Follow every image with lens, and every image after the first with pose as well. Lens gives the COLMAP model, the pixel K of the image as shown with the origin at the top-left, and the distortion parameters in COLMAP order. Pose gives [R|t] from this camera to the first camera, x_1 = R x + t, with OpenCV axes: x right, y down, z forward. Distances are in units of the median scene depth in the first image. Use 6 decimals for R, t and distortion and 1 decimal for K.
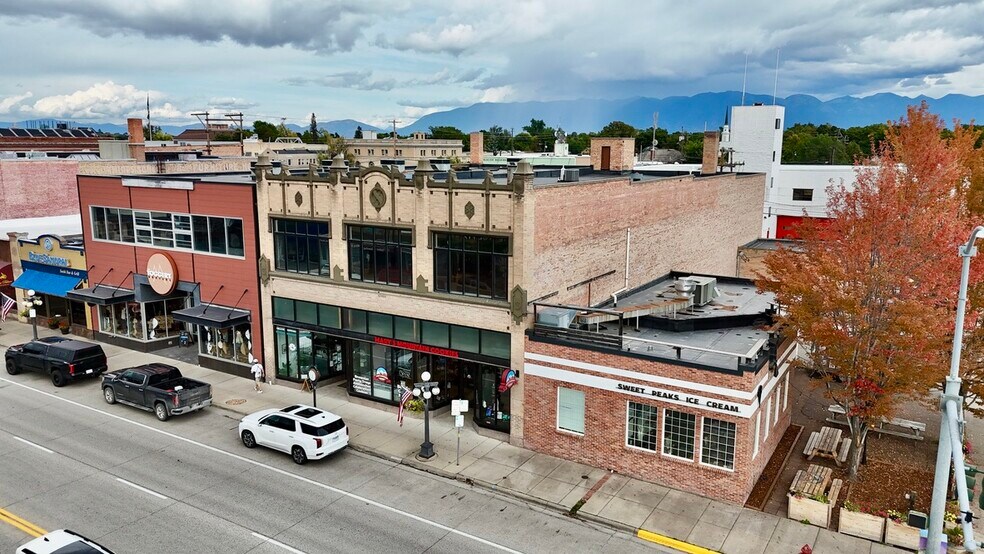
lens RADIAL K [[726.2, 0, 494.4], [0, 726.2, 277.9], [0, 0, 1]] dist [0.077010, -0.074969]
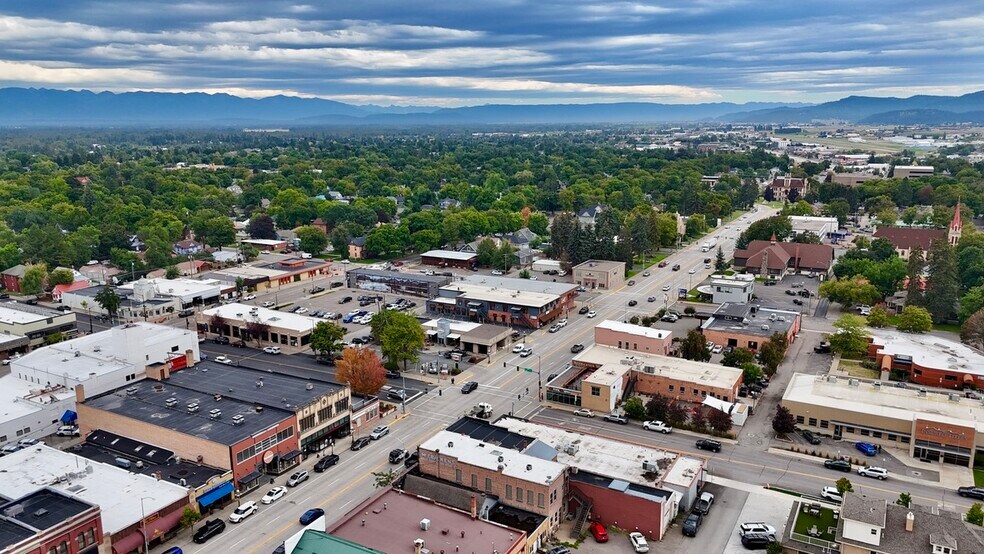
lens RADIAL K [[726.2, 0, 498.6], [0, 726.2, 274.5], [0, 0, 1]] dist [0.077010, -0.074969]
pose [[-0.045713, -0.212478, 0.976096, -4.260376], [0.187866, 0.957854, 0.217305, -1.573802], [-0.981130, 0.193309, -0.003869, -0.170440]]
